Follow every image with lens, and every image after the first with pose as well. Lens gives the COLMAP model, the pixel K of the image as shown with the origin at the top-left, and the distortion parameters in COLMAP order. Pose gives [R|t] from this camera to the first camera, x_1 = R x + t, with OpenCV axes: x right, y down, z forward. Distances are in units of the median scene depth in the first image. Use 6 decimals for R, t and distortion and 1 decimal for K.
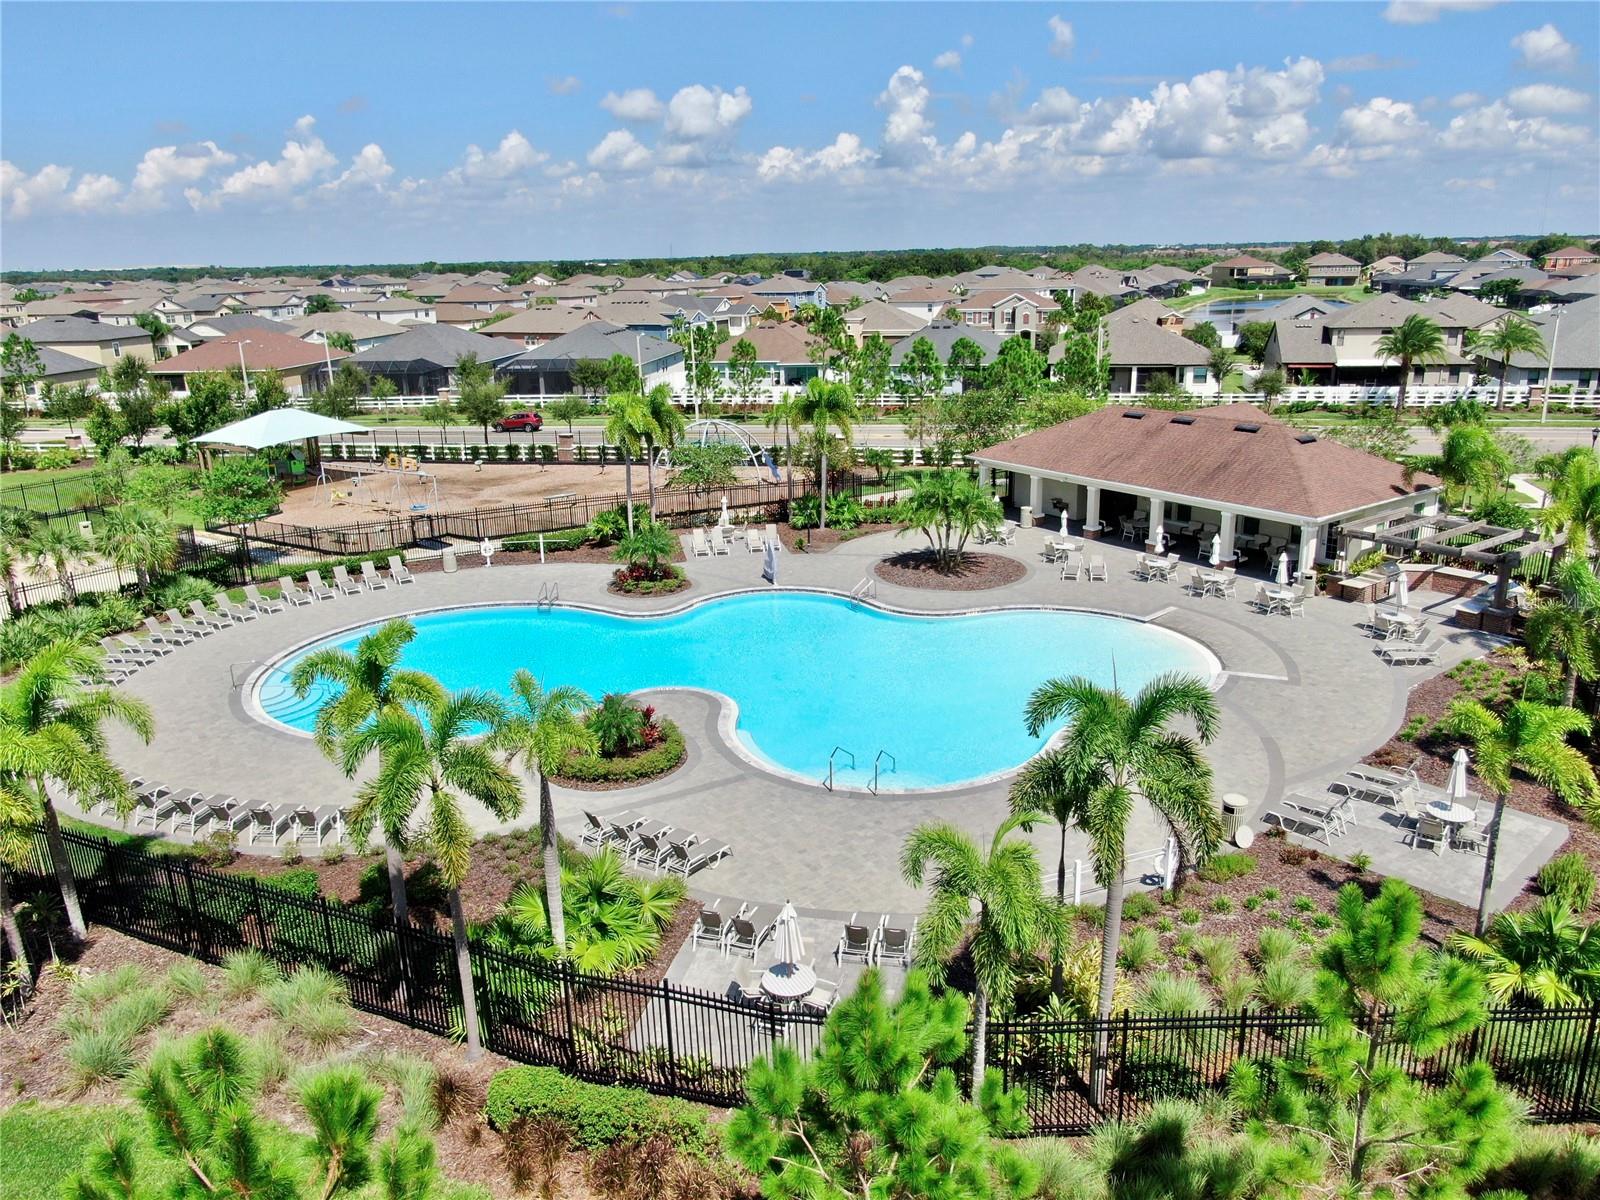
lens RADIAL K [[1152.1, 0, 804.4], [0, 1152.1, 589.8], [0, 0, 1]] dist [-0.014133, 0.005299]
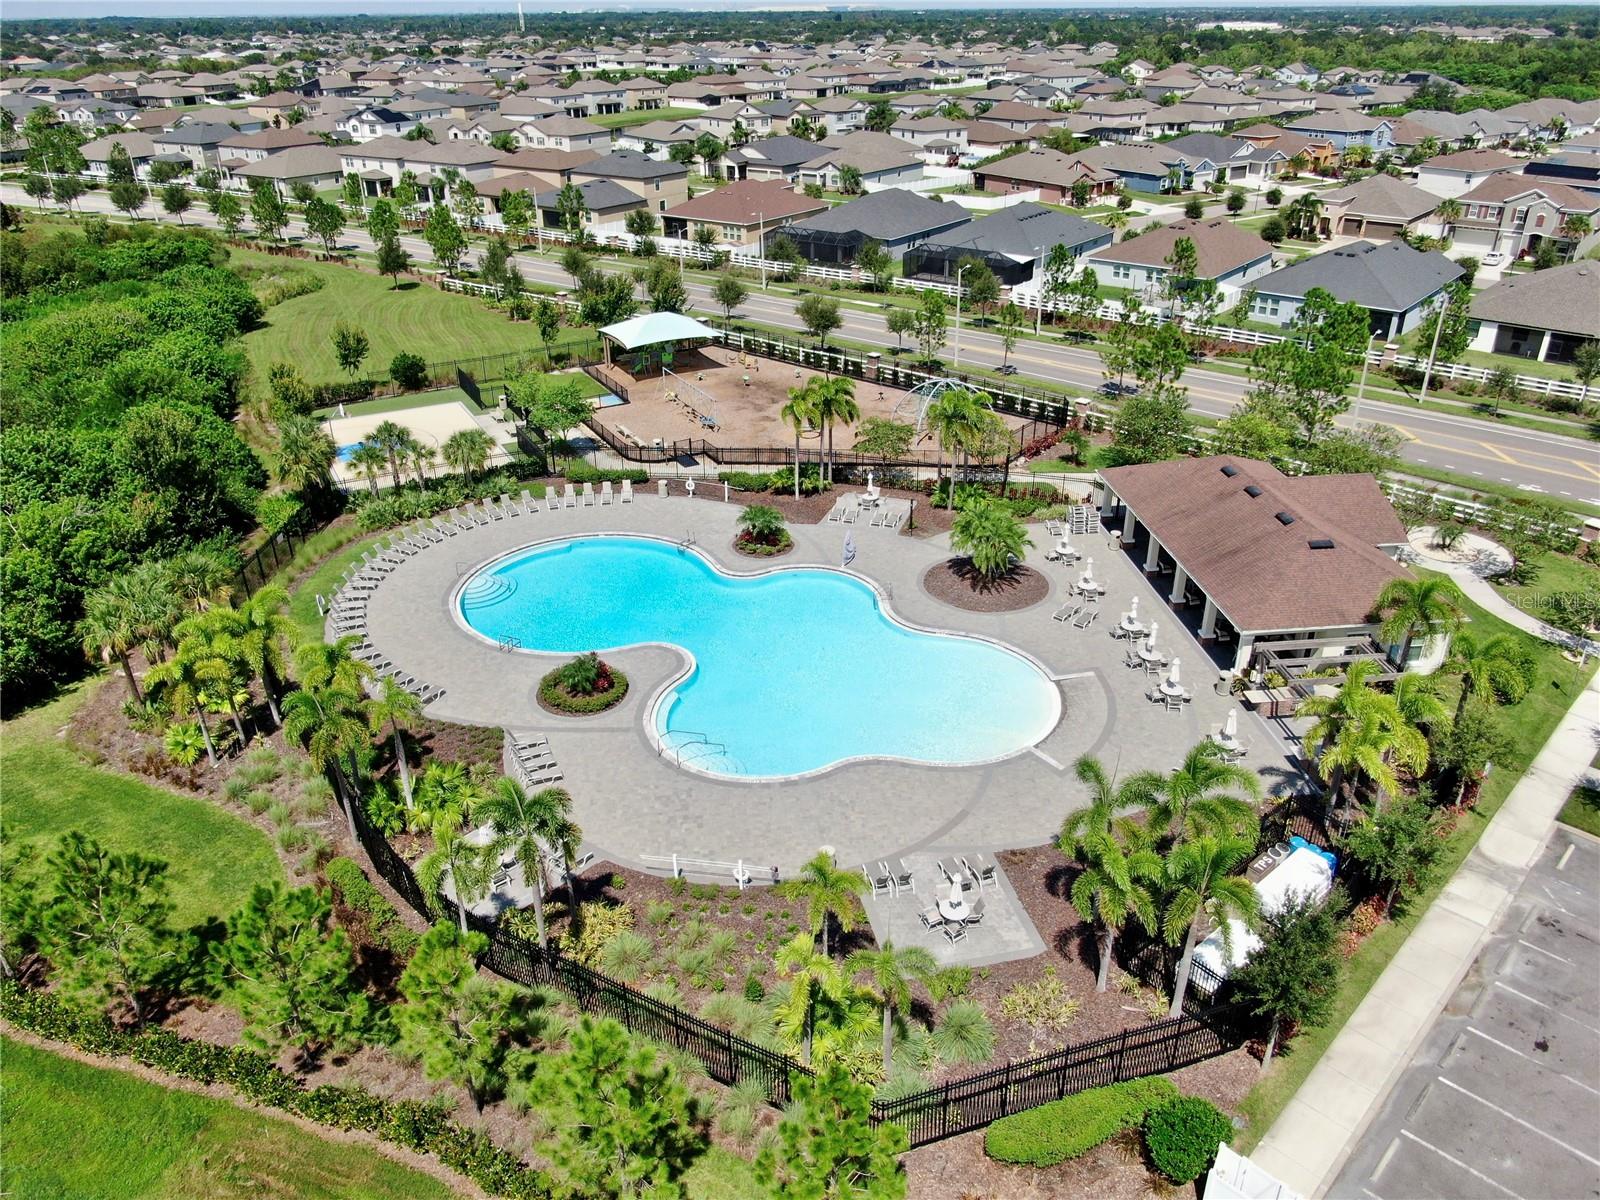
lens RADIAL K [[1152.1, 0, 803.8], [0, 1152.1, 589.7], [0, 0, 1]] dist [-0.014133, 0.005299]
pose [[0.865559, 0.238462, -0.440390, 0.503461], [-0.149164, 0.962205, 0.227842, -0.261951], [0.478077, -0.131521, 0.868415, -0.151363]]
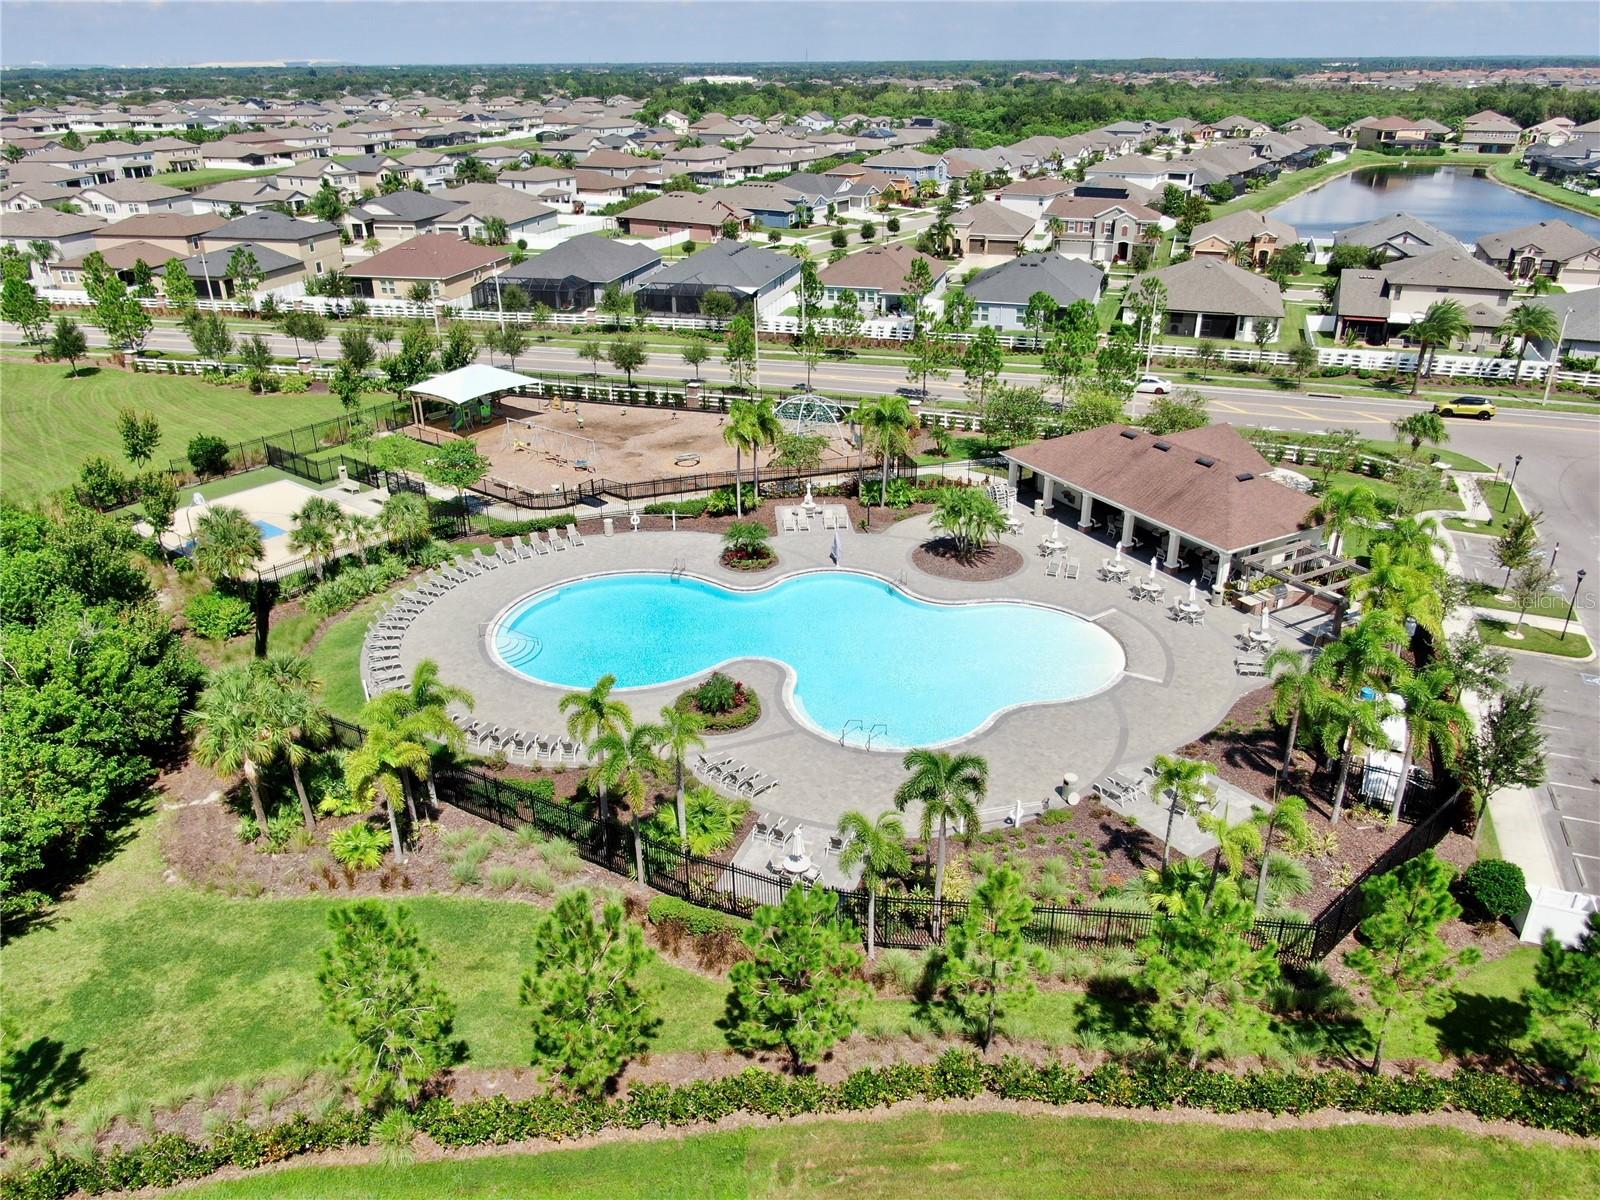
lens RADIAL K [[1152.1, 0, 806.5], [0, 1152.1, 590.3], [0, 0, 1]] dist [-0.014133, 0.005299]
pose [[0.993667, 0.061309, -0.094169, 0.068526], [-0.046428, 0.987167, 0.152795, -0.182089], [0.102328, -0.147455, 0.983761, -0.373225]]
